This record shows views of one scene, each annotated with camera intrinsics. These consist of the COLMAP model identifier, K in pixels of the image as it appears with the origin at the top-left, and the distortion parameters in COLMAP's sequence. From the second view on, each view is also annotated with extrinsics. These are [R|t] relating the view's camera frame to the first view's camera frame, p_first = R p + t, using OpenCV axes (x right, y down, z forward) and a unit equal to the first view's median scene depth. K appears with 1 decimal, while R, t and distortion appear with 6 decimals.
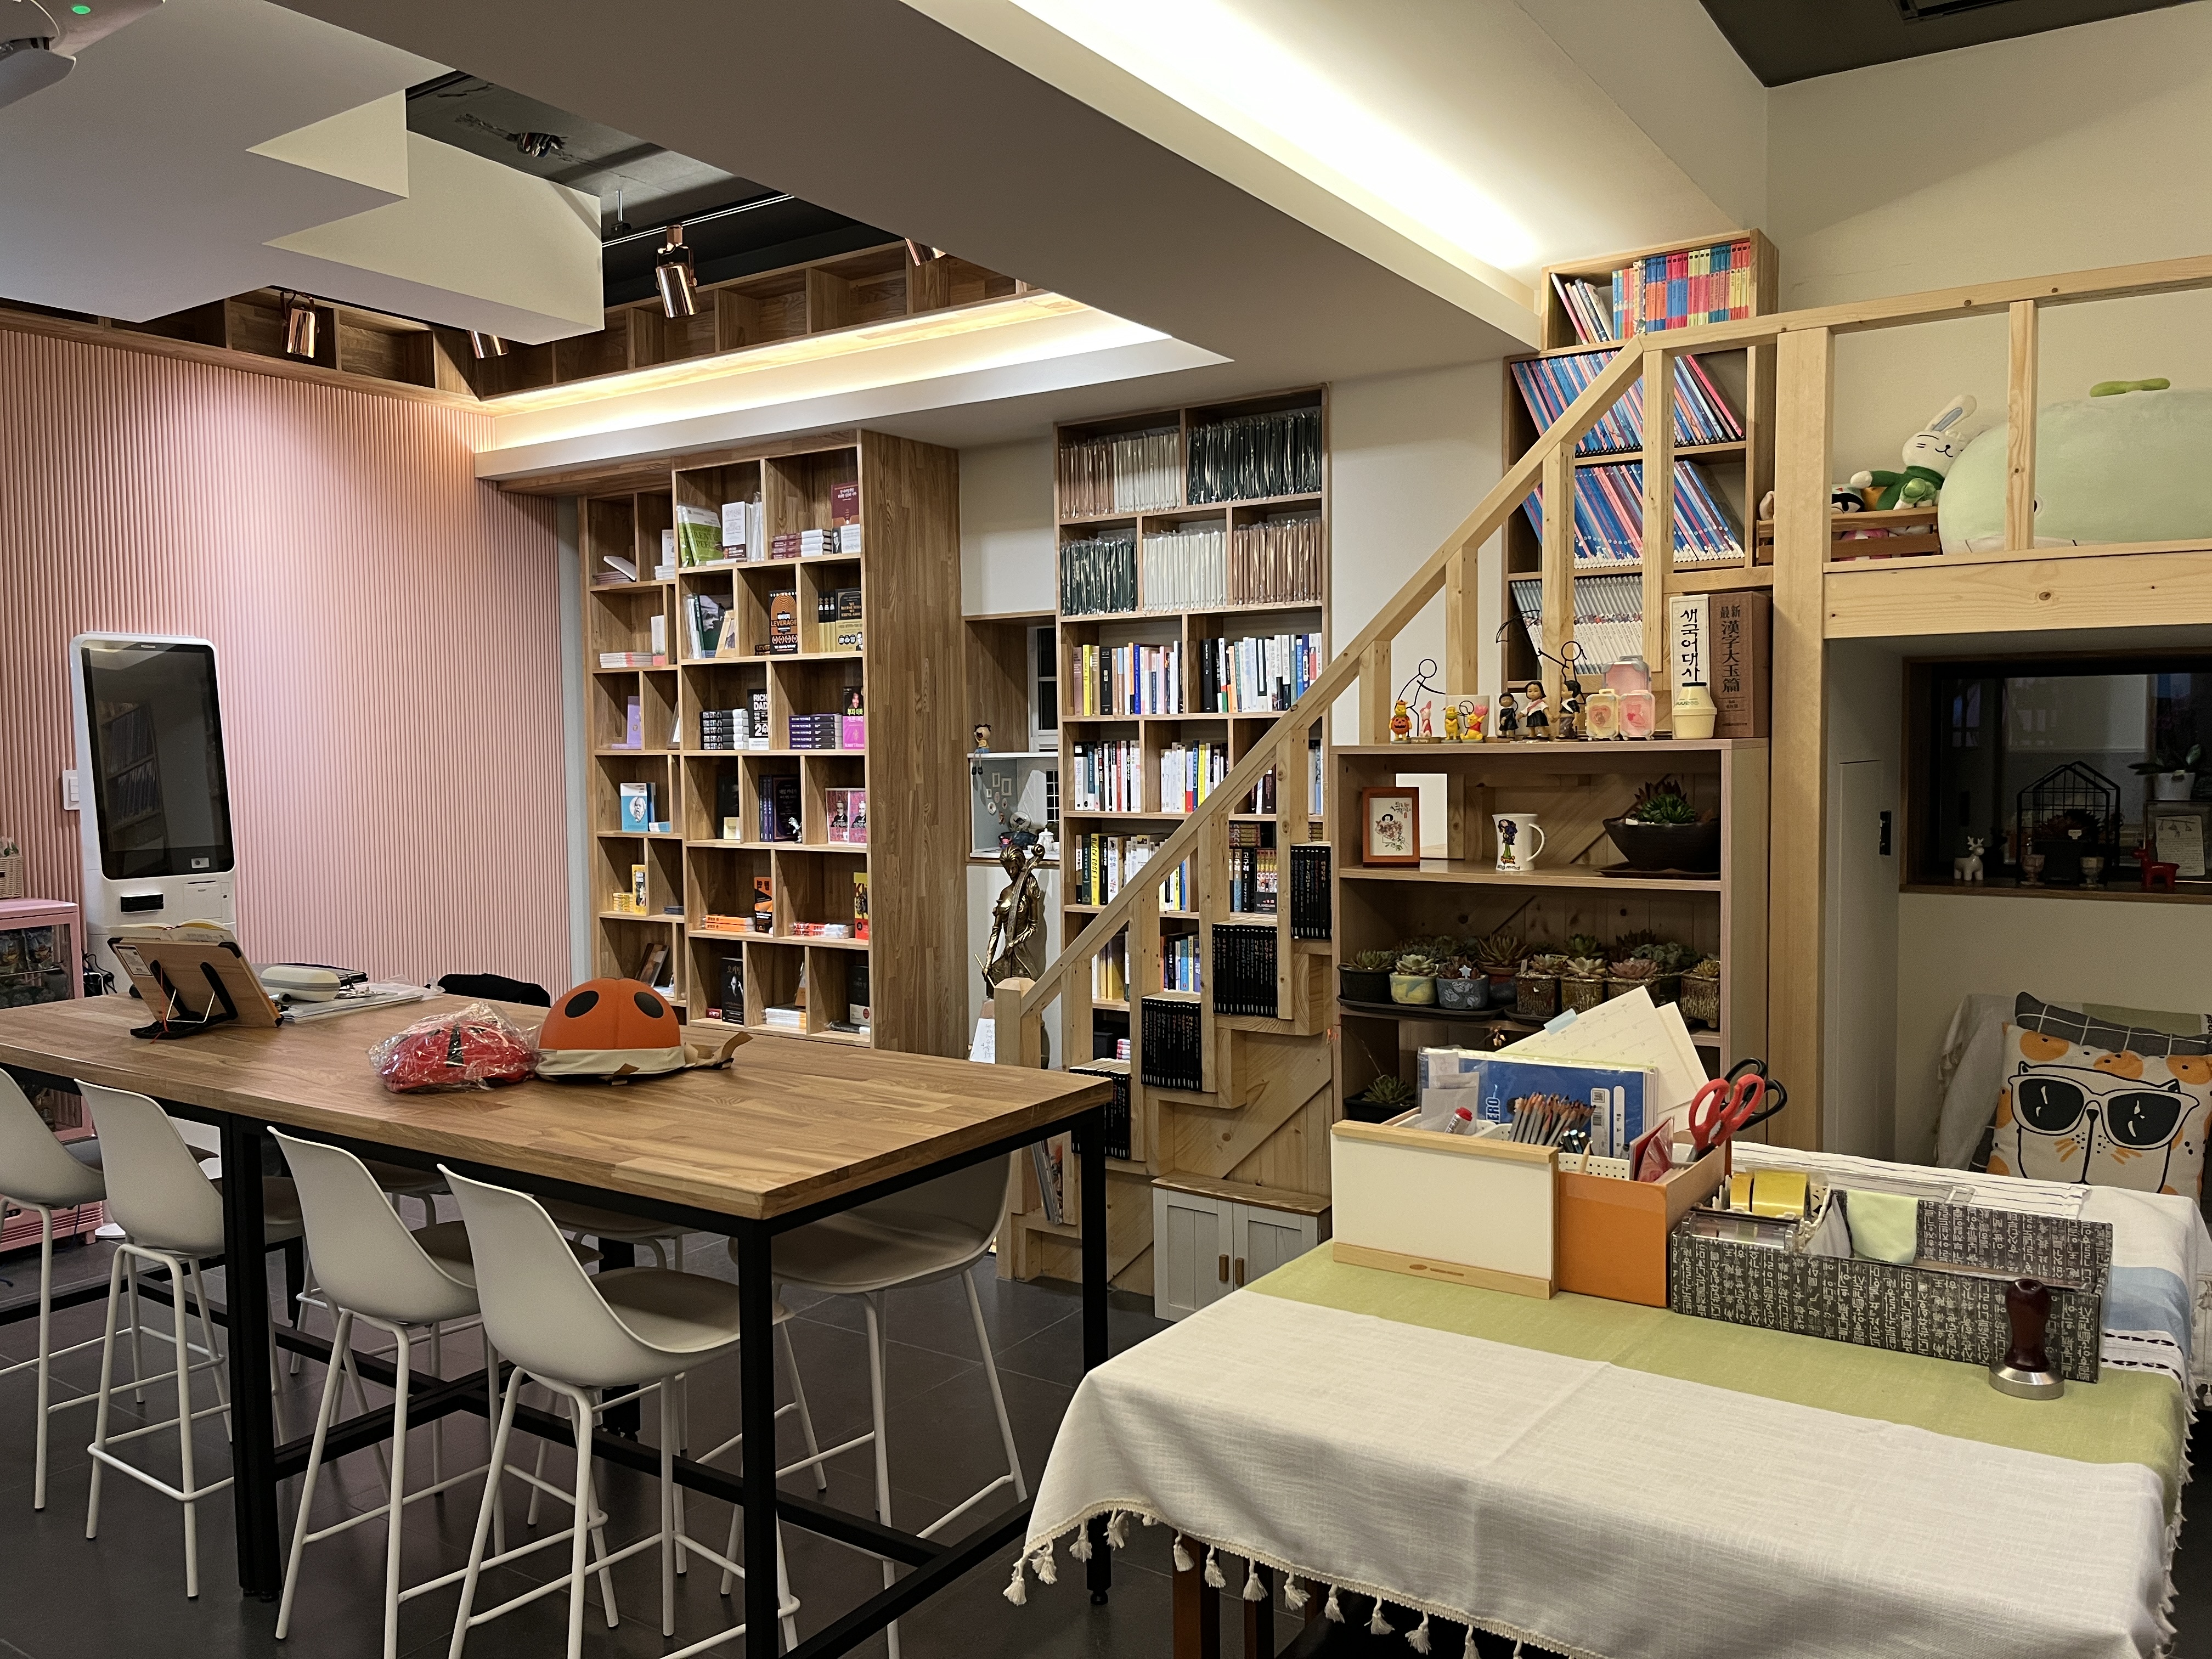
lens RADIAL K [[1673.0, 0, 1097.6], [0, 1673.0, 837.5], [0, 0, 1]] dist [0.052736, -0.081437]
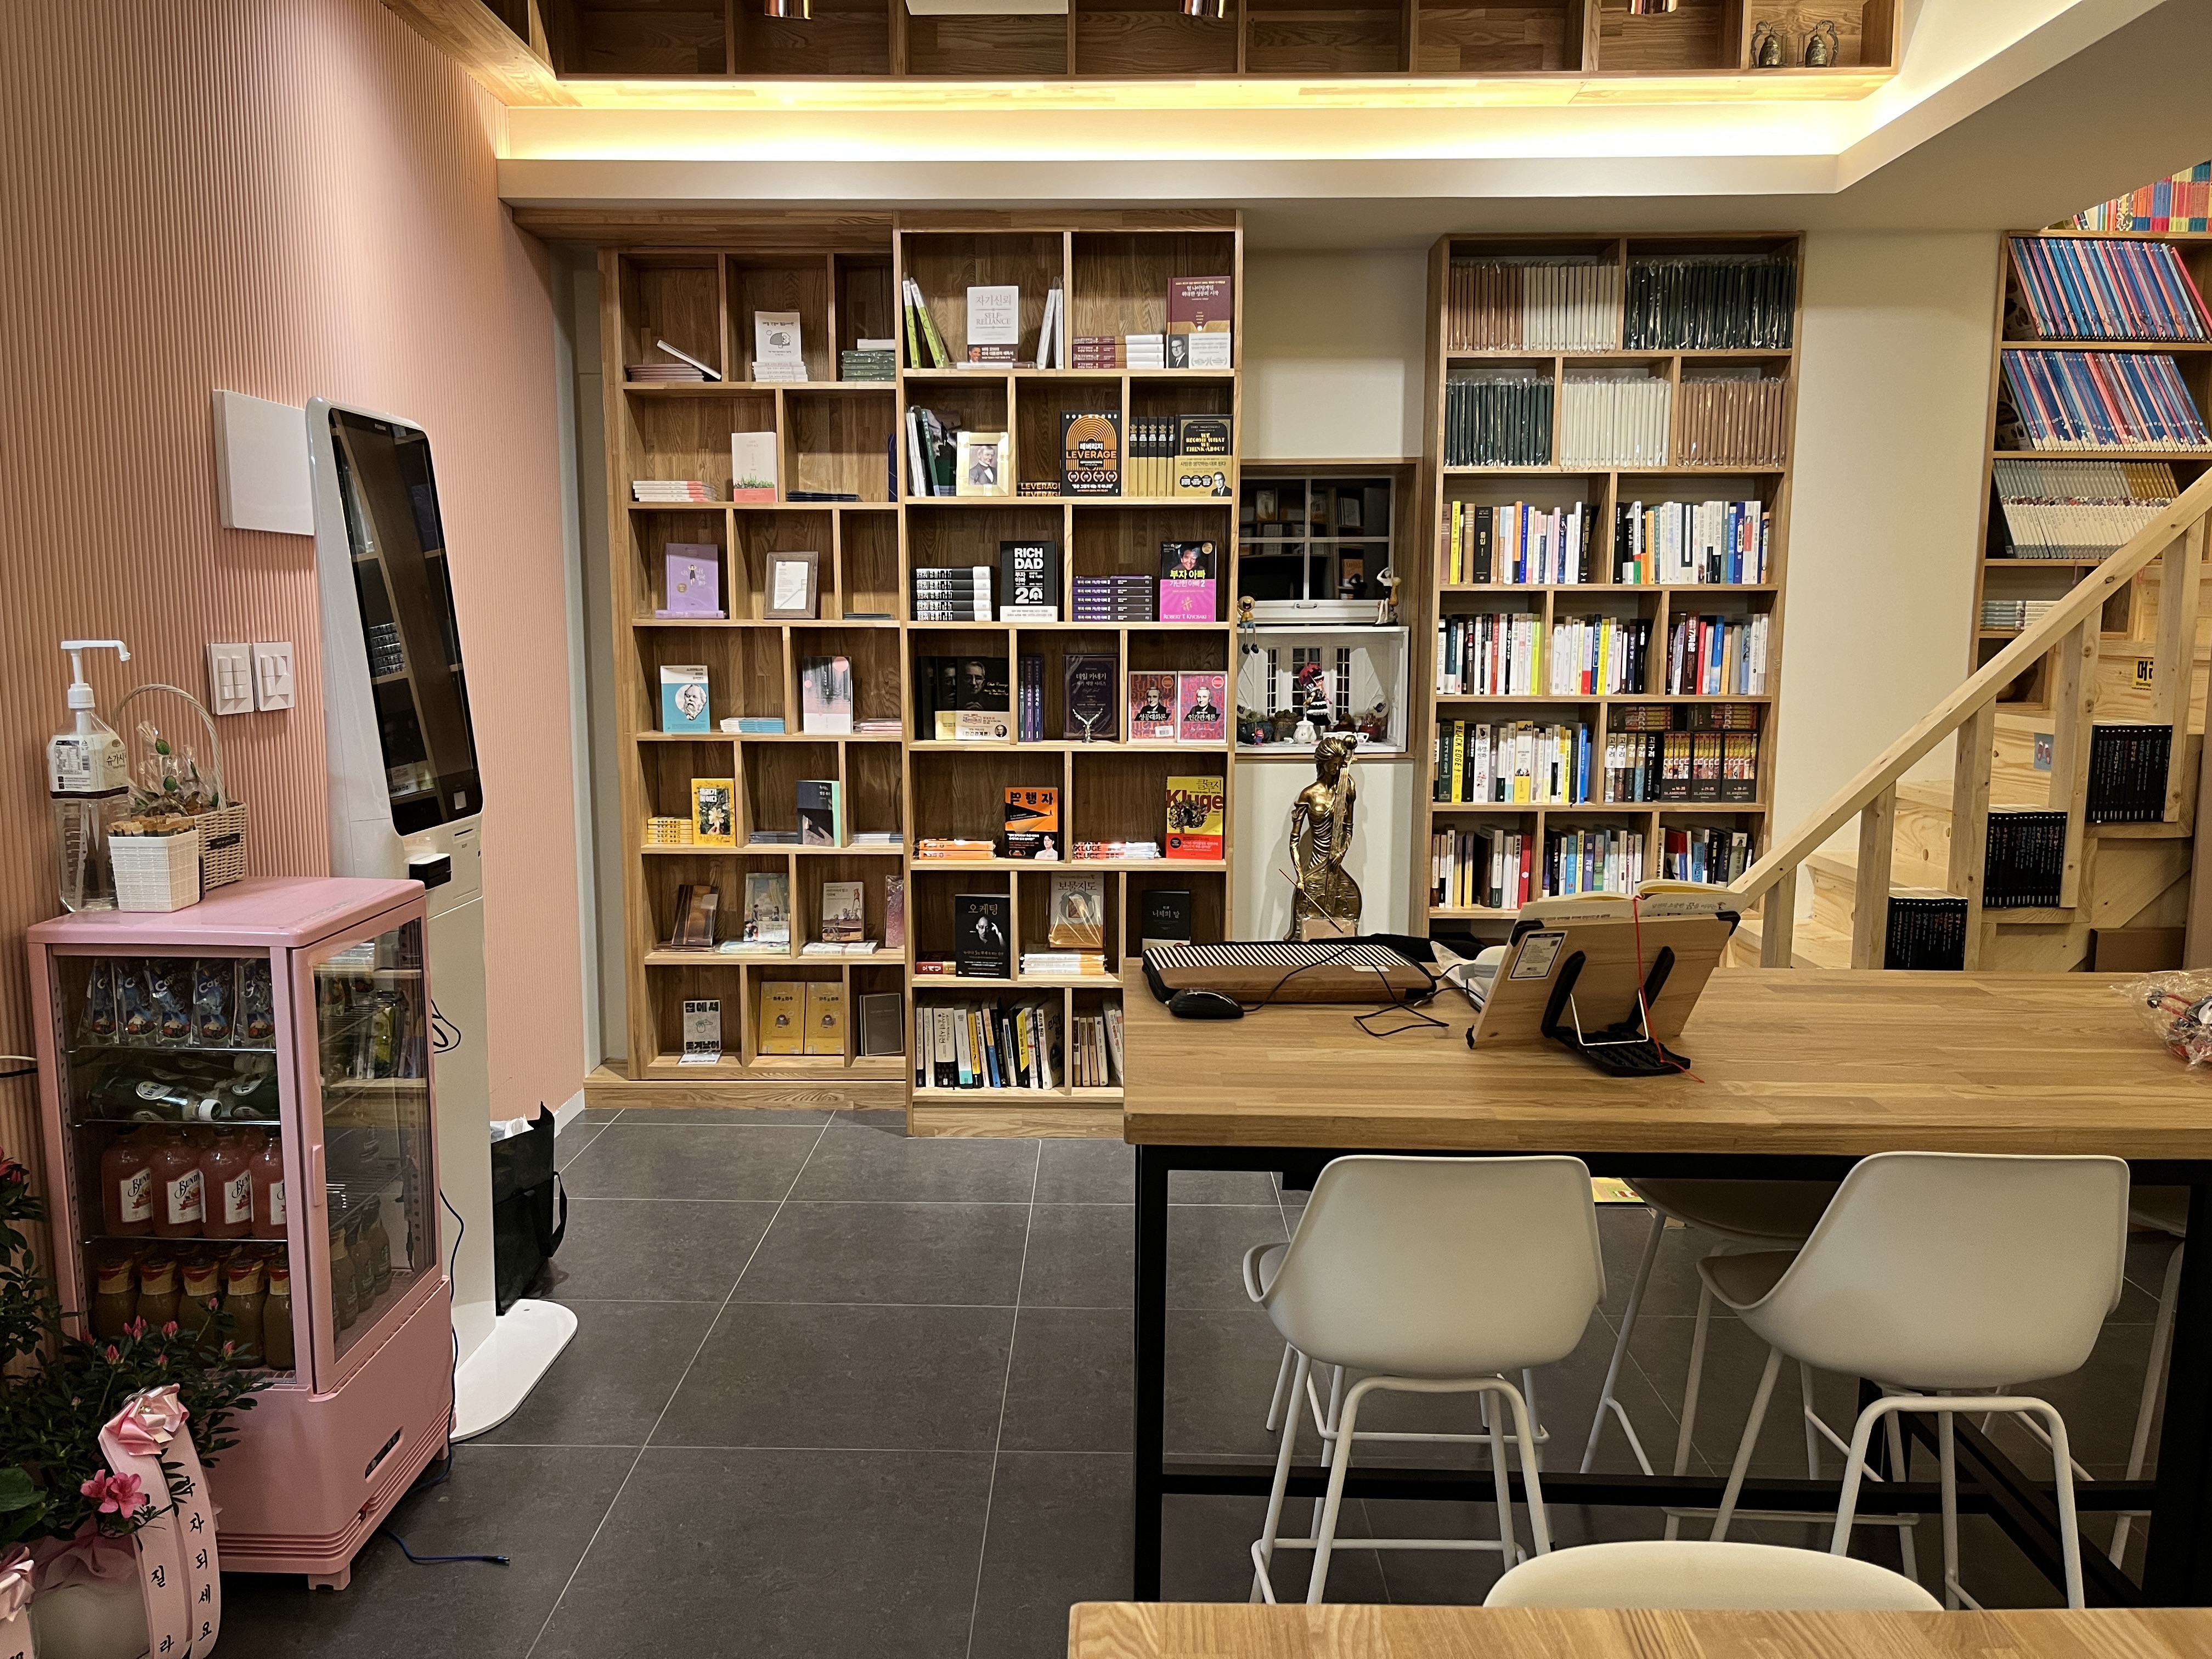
lens RADIAL K [[1673.0, 0, 1103.2], [0, 1673.0, 841.7], [0, 0, 1]] dist [0.052736, -0.081437]
pose [[0.838188, -0.060910, 0.541970, -0.683474], [0.021121, 0.996624, 0.079341, -0.013674], [-0.544973, -0.055056, 0.836644, 0.387612]]
